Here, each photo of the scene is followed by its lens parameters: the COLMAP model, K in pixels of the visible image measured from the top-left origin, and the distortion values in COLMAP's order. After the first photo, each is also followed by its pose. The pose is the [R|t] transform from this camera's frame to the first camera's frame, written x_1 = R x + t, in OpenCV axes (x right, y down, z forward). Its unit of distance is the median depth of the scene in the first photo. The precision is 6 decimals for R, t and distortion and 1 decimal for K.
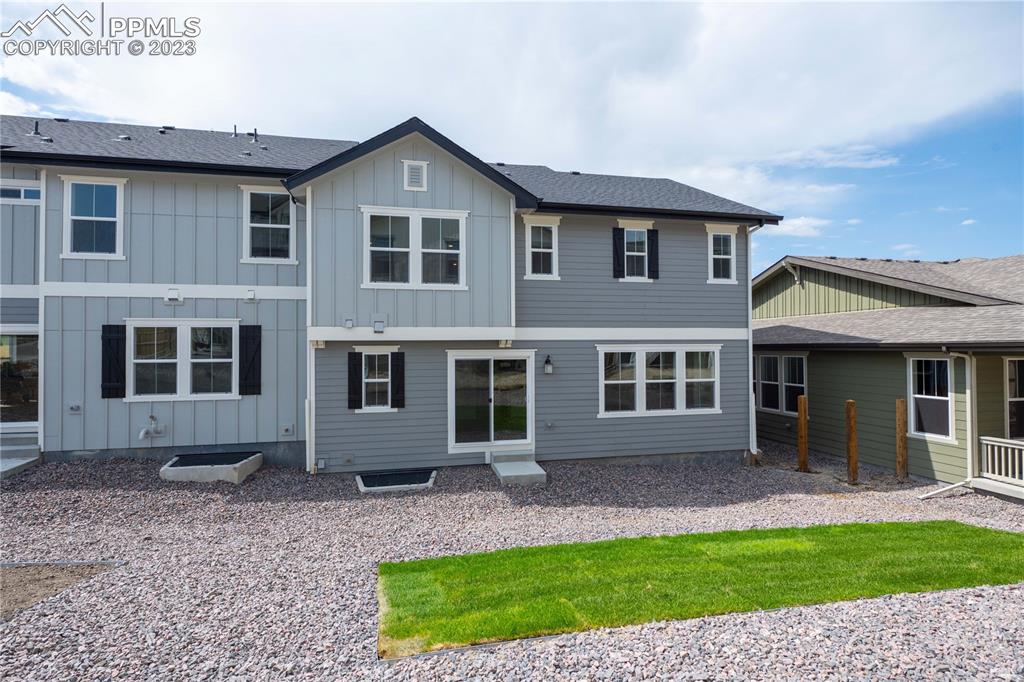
lens RADIAL K [[502.5, 0, 524.4], [0, 502.5, 341.4], [0, 0, 1]] dist [-0.000153, -0.000146]
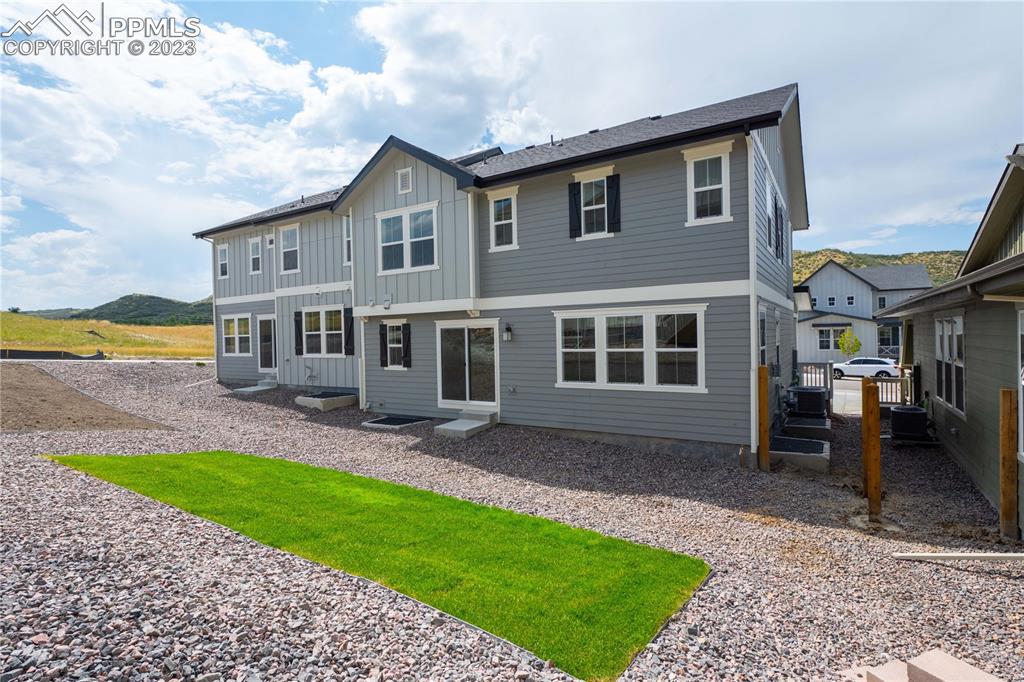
lens RADIAL K [[502.5, 0, 524.4], [0, 502.5, 341.4], [0, 0, 1]] dist [-0.000153, -0.000146]
pose [[0.717450, -0.003092, -0.696603, 0.787145], [0.025251, 0.999448, 0.021571, 0.043224], [0.696152, -0.033066, 0.717132, 0.277577]]
